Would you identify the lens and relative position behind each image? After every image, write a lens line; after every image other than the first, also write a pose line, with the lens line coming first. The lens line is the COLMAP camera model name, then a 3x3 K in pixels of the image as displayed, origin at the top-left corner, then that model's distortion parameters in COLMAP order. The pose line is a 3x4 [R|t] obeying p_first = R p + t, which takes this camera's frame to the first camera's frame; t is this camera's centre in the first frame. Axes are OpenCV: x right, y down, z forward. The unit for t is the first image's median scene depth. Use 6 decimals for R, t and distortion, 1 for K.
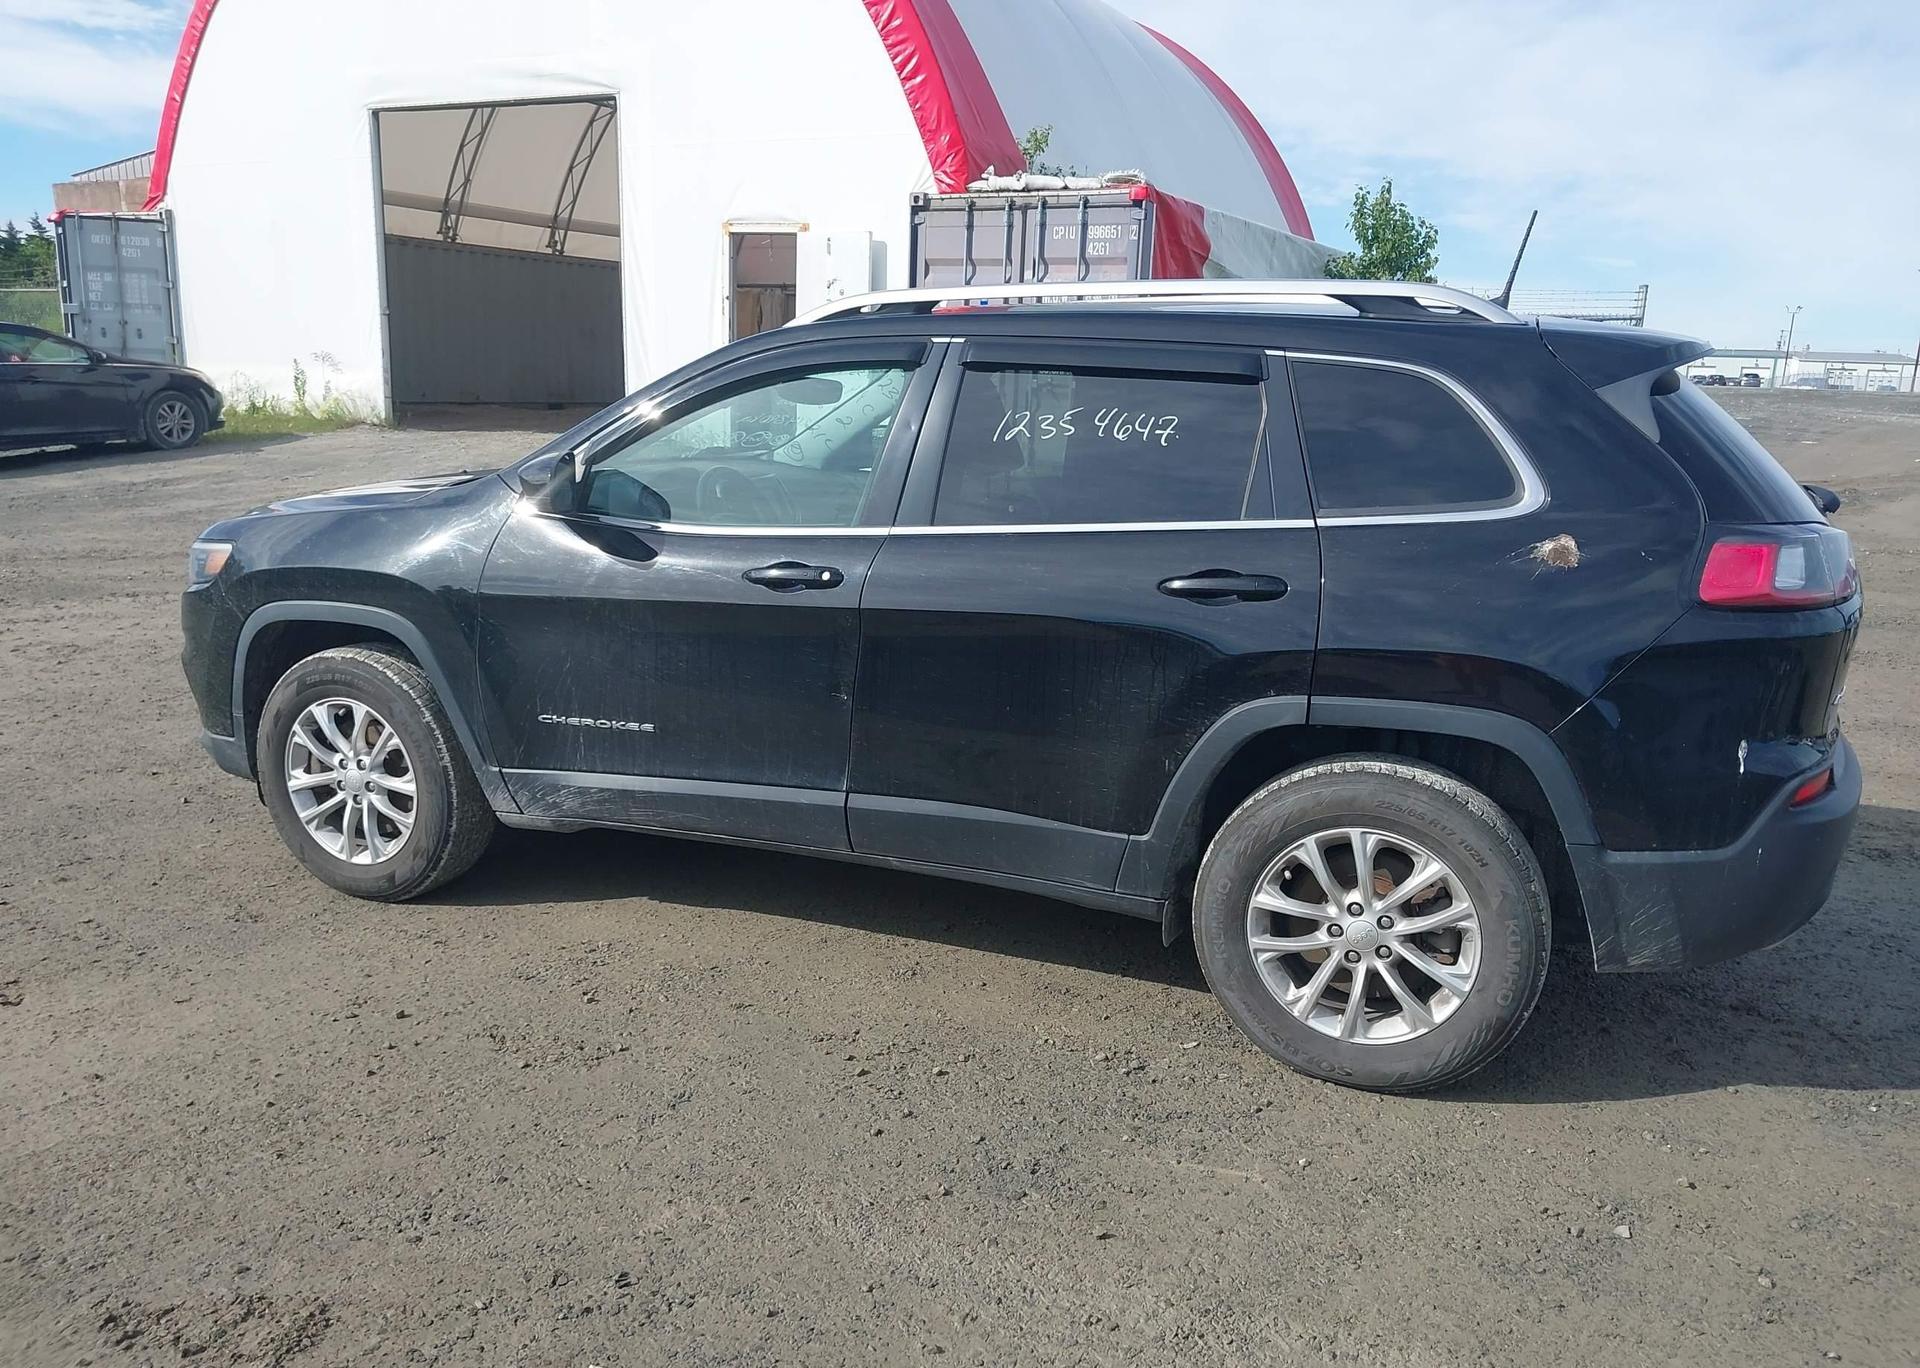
lens RADIAL K [[1556.5, 0, 945.0], [0, 1556.5, 683.1], [0, 0, 1]] dist [0.008178, -0.001107]
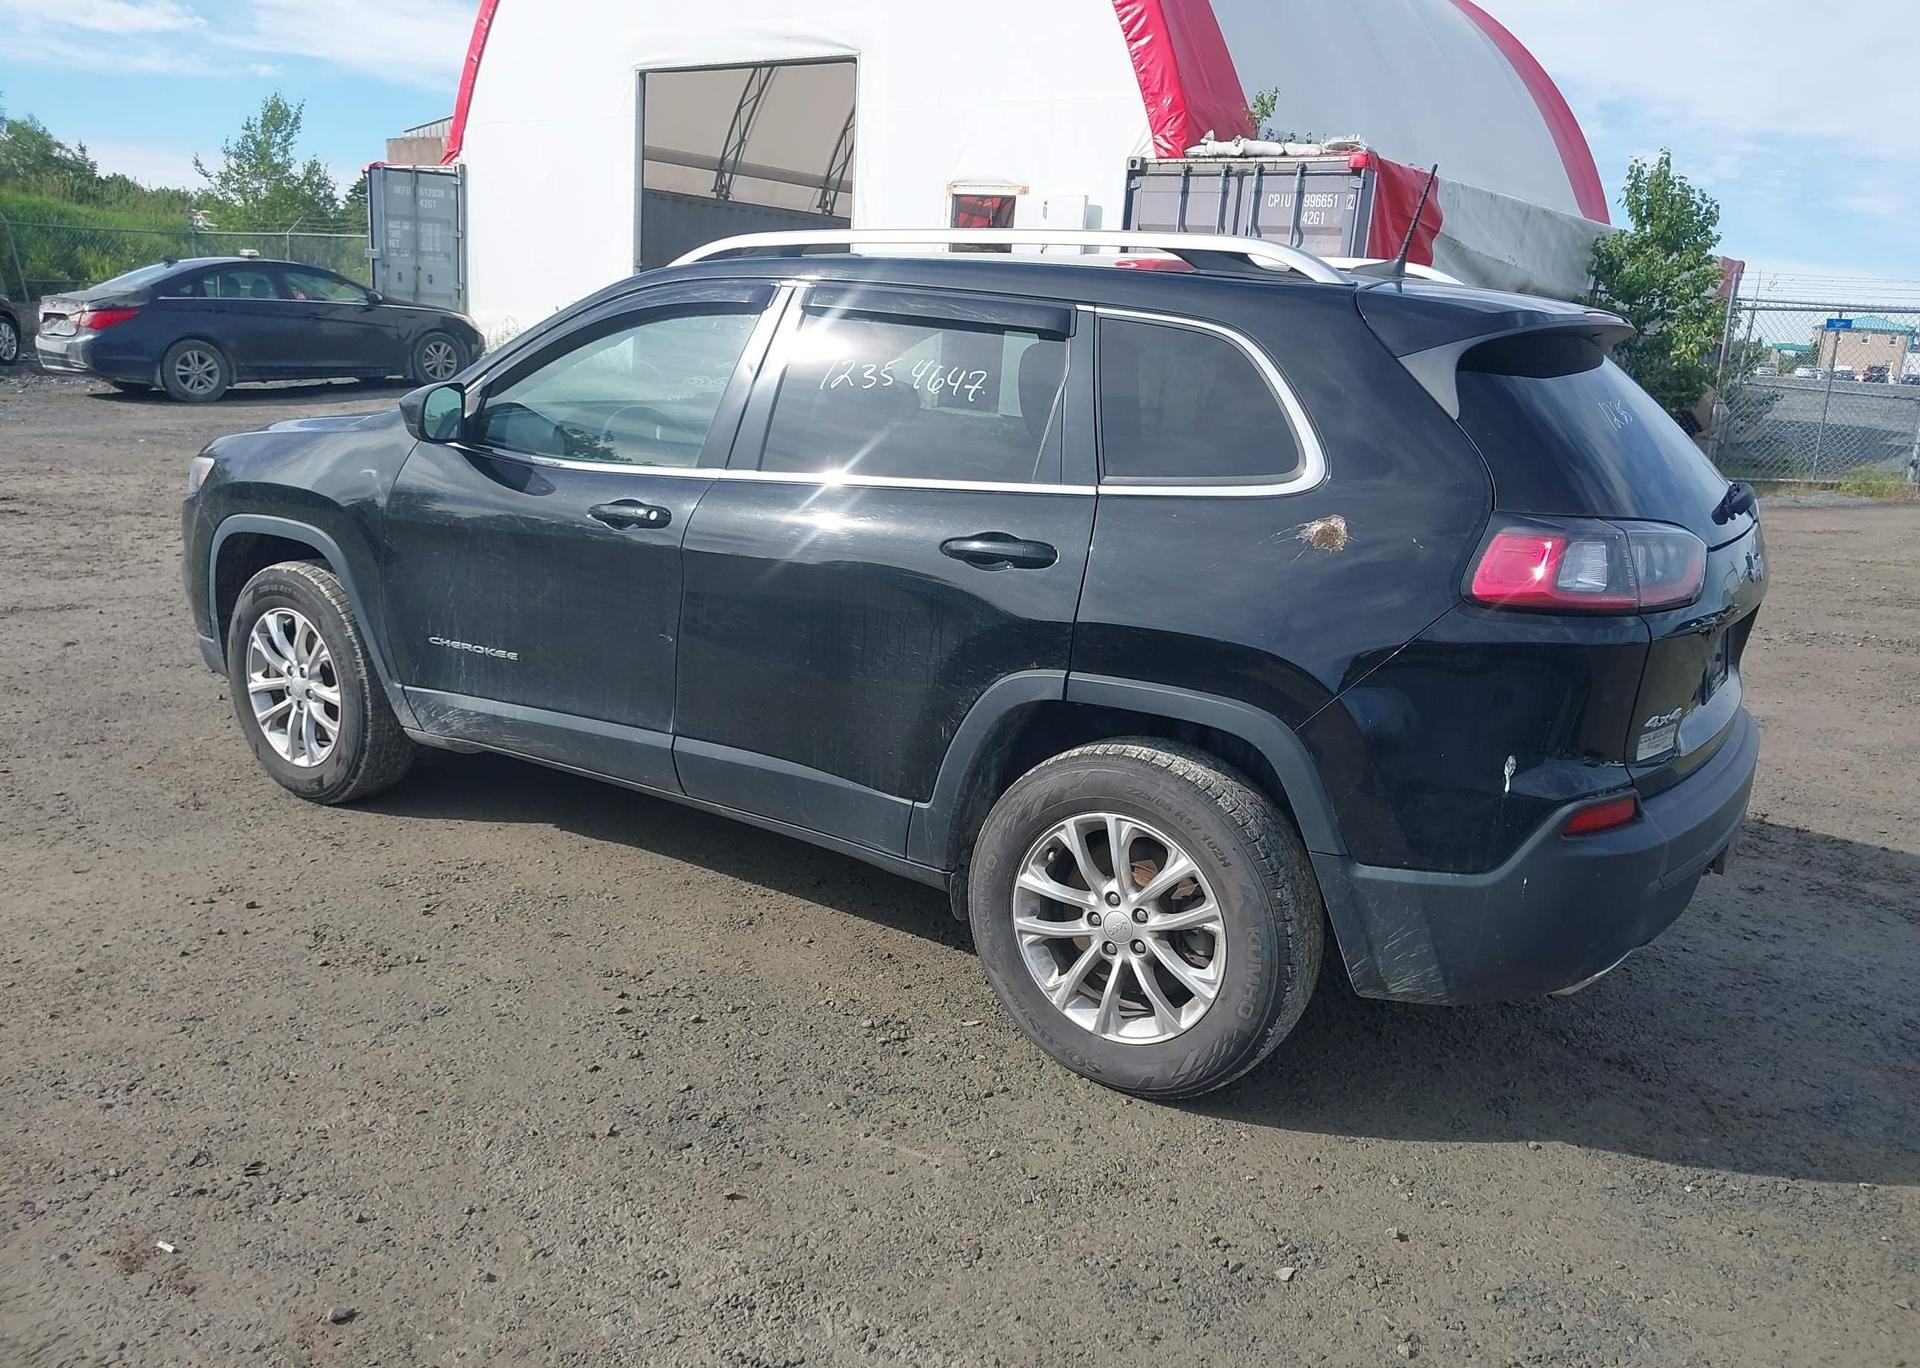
lens RADIAL K [[1553.3, 0, 961.0], [0, 1553.3, 679.1], [0, 0, 1]] dist [0.006677, 0.002481]
pose [[0.978080, 0.080239, -0.192151, 0.273783], [-0.077290, 0.996748, 0.022810, -0.002414], [0.193357, -0.007458, 0.981100, 0.046223]]
